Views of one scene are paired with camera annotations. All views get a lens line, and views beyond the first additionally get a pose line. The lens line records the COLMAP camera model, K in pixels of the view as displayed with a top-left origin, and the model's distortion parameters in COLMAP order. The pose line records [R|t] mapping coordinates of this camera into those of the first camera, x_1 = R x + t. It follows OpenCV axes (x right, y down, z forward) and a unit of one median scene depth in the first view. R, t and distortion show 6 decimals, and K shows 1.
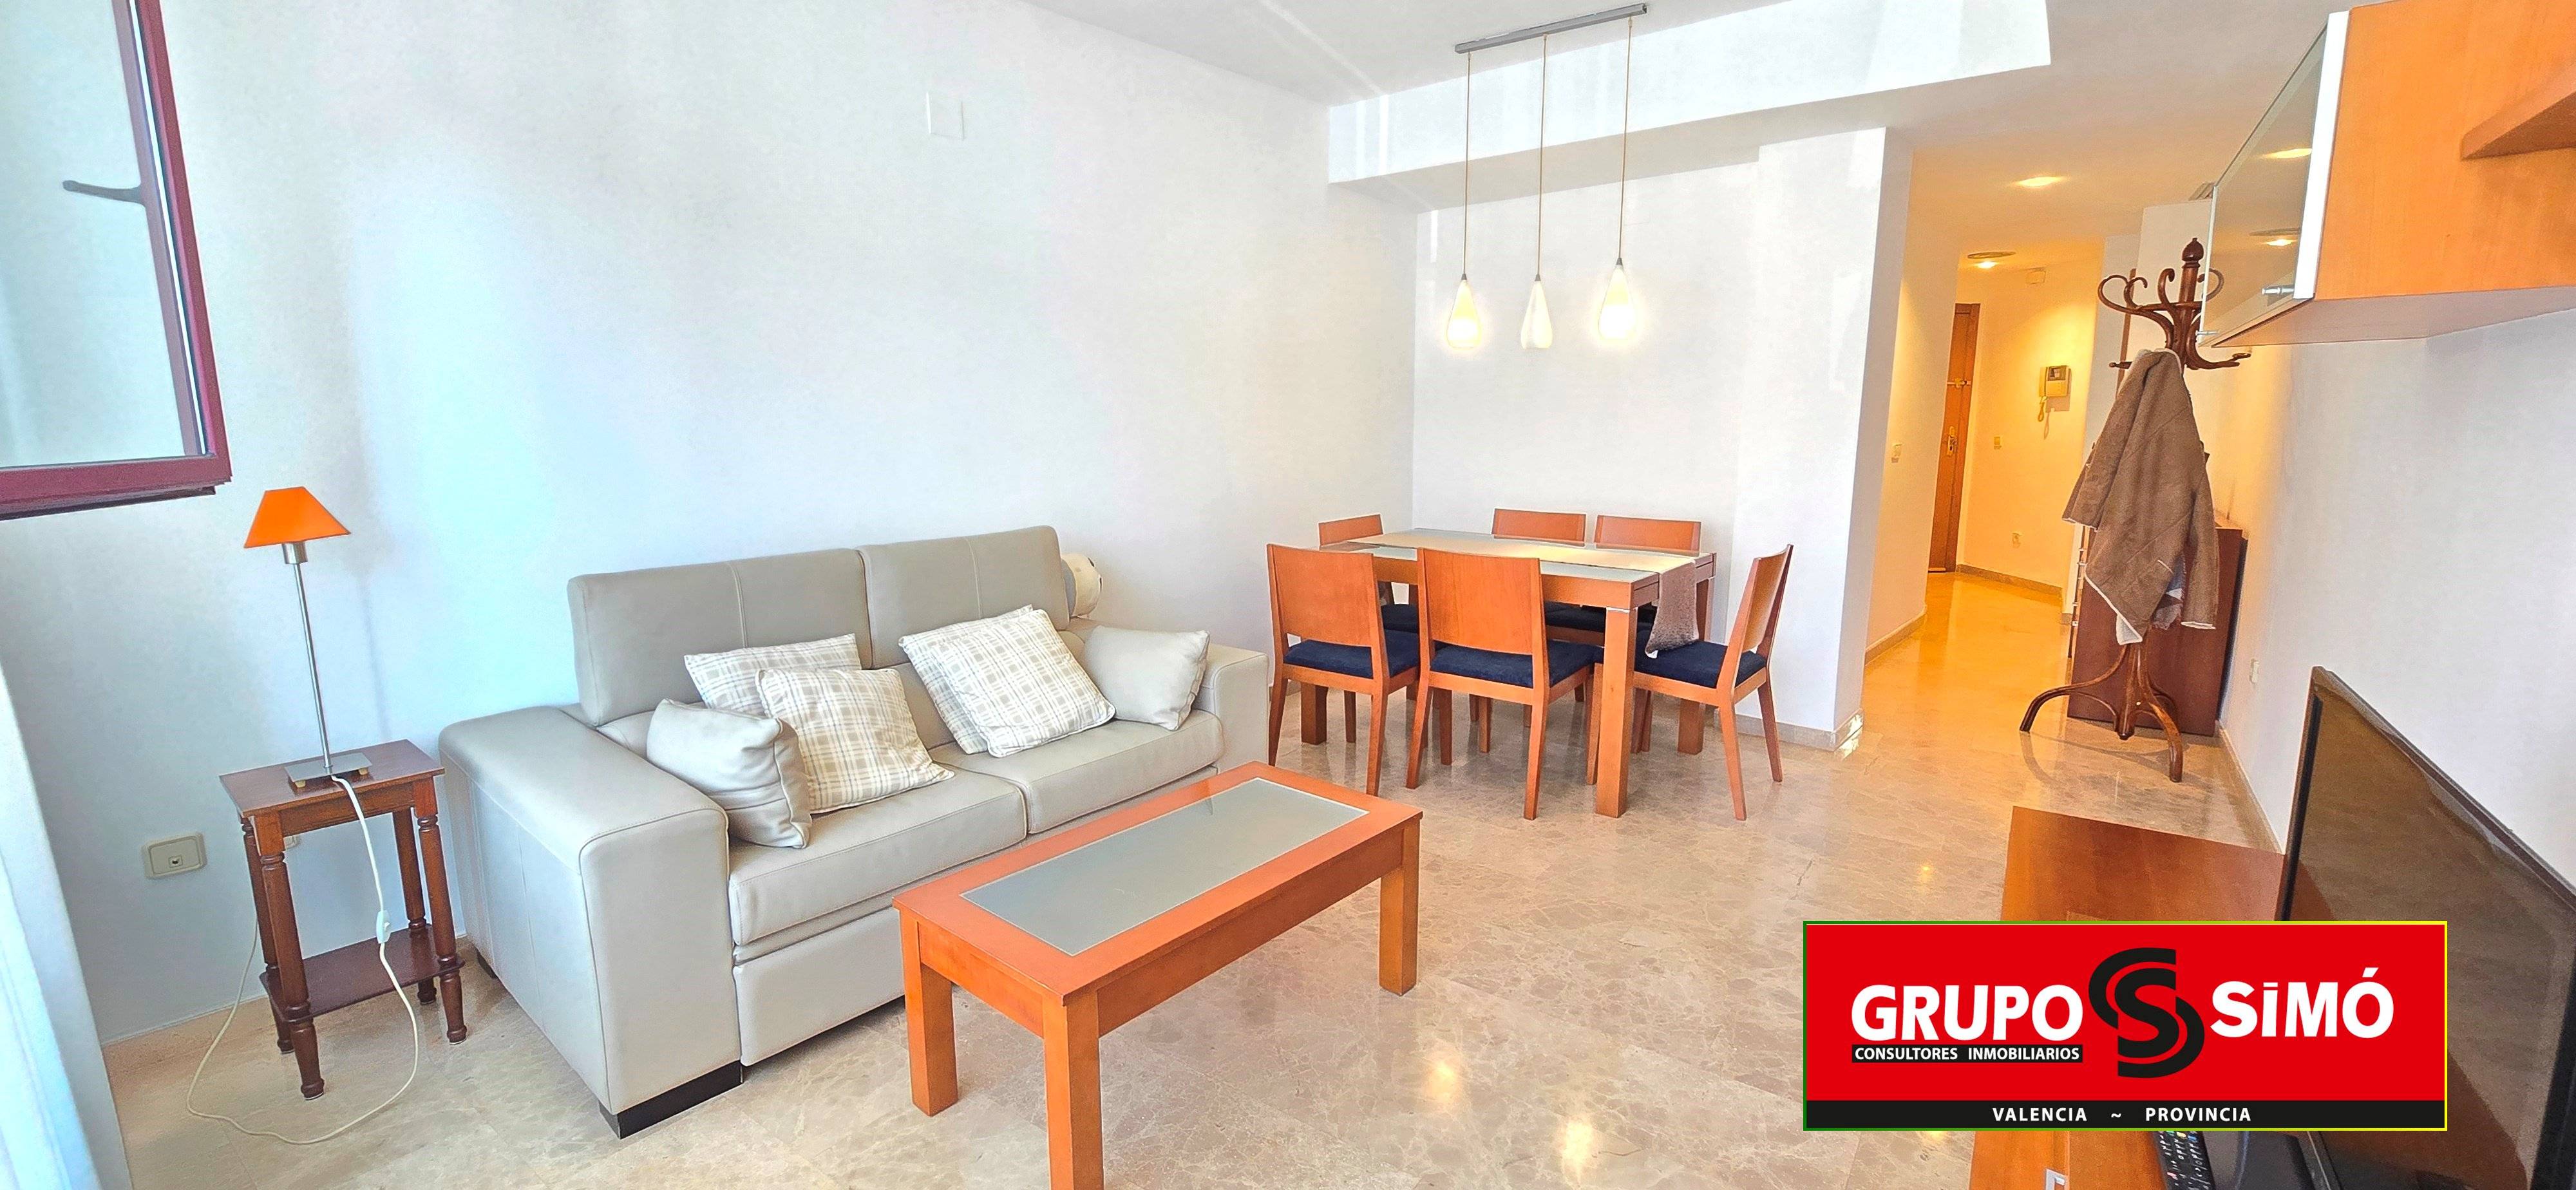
lens RADIAL K [[1061.8, 0, 1293.1], [0, 1061.8, 582.4], [0, 0, 1]] dist [-0.004514, -0.001068]
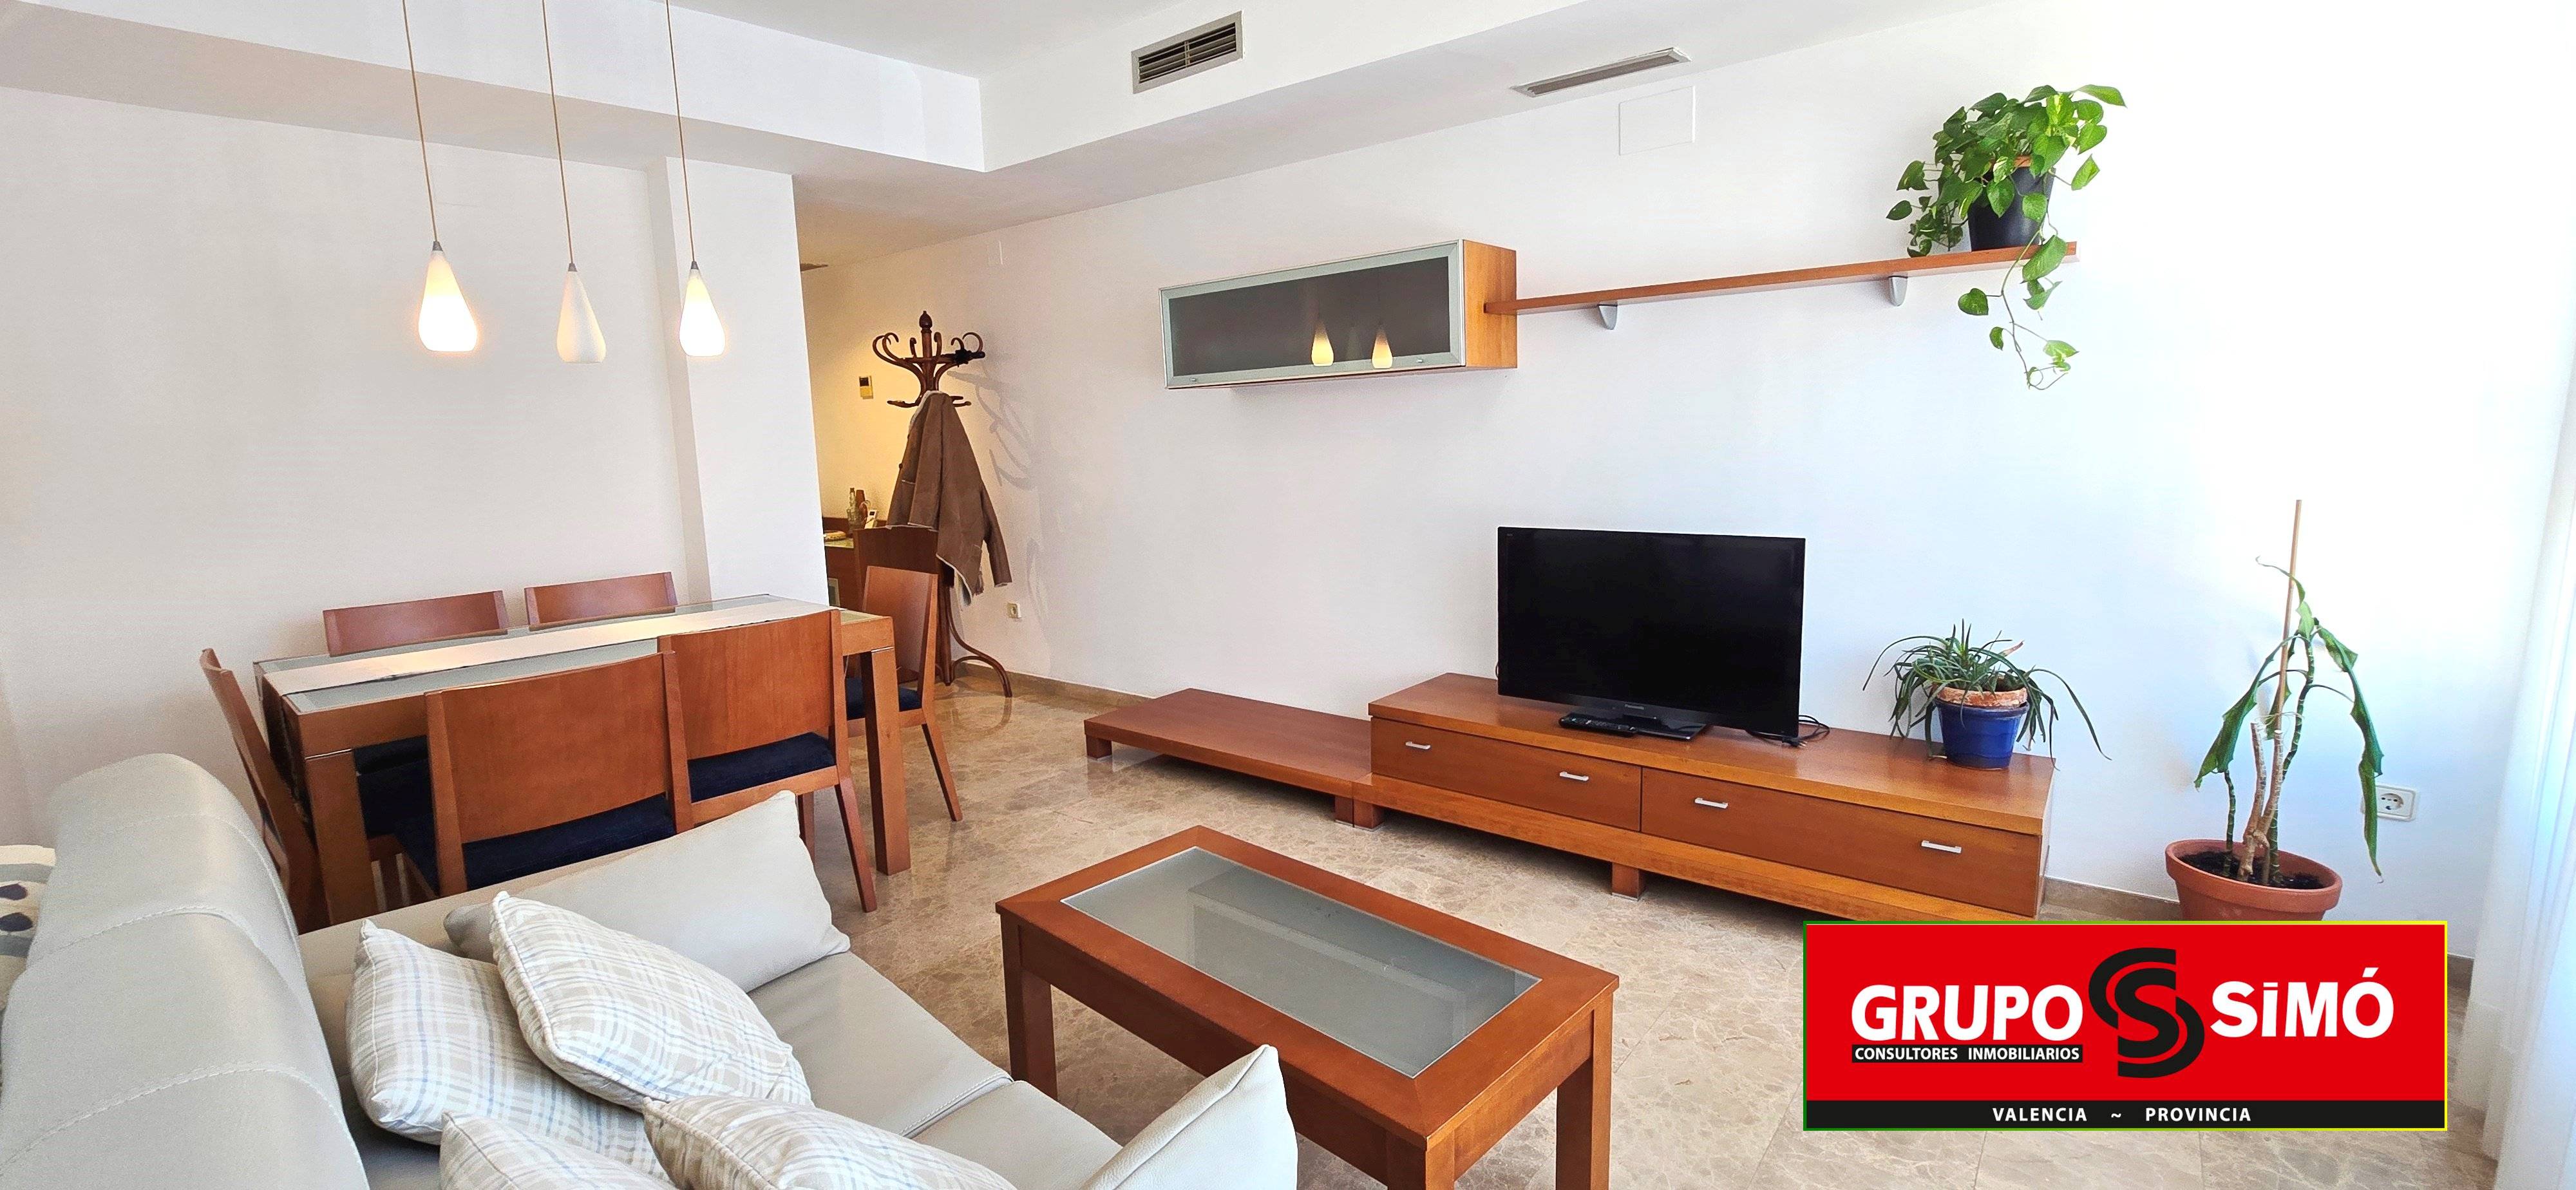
lens RADIAL K [[1061.8, 0, 1290.4], [0, 1061.8, 590.0], [0, 0, 1]] dist [-0.004514, -0.001068]
pose [[0.040459, -0.149362, 0.987955, -0.522681], [0.187033, 0.972419, 0.139354, -0.078091], [-0.981520, 0.179142, 0.067279, 0.500111]]
